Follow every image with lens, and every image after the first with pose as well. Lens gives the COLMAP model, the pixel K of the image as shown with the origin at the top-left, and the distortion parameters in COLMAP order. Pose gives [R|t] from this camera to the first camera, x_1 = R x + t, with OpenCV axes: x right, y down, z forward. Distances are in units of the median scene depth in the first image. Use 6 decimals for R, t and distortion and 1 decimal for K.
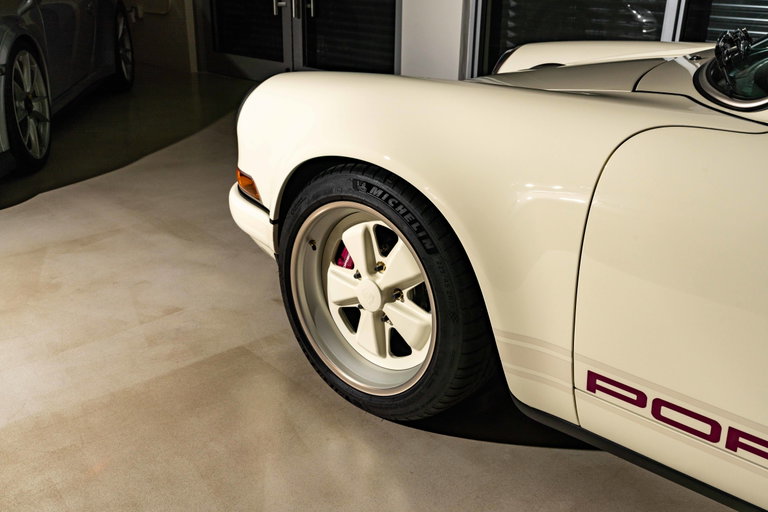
lens RADIAL K [[738.0, 0, 386.5], [0, 738.0, 252.9], [0, 0, 1]] dist [0.017673, 0.000000]
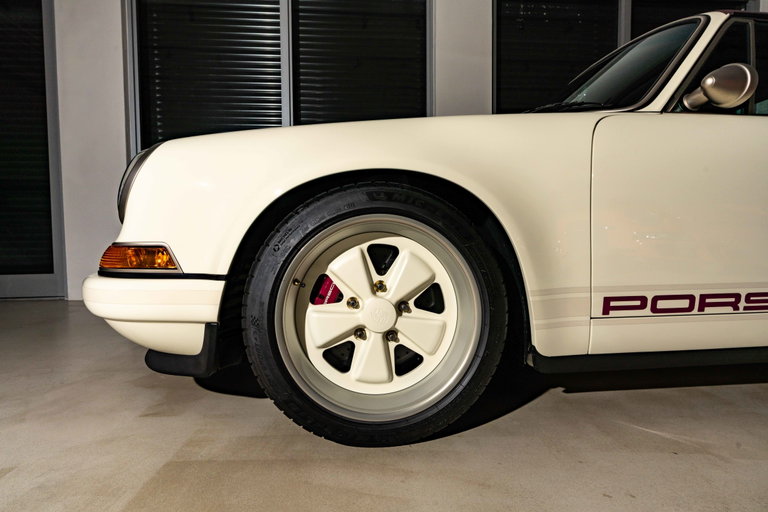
lens RADIAL K [[430.5, 0, 384.0], [0, 430.5, 259.4], [0, 0, 1]] dist [0.001766, 0.002855]
pose [[0.658740, -0.058358, 0.750104, -0.452088], [0.297028, 0.936175, -0.188016, 0.098337], [-0.691256, 0.346656, 0.634030, 0.607121]]
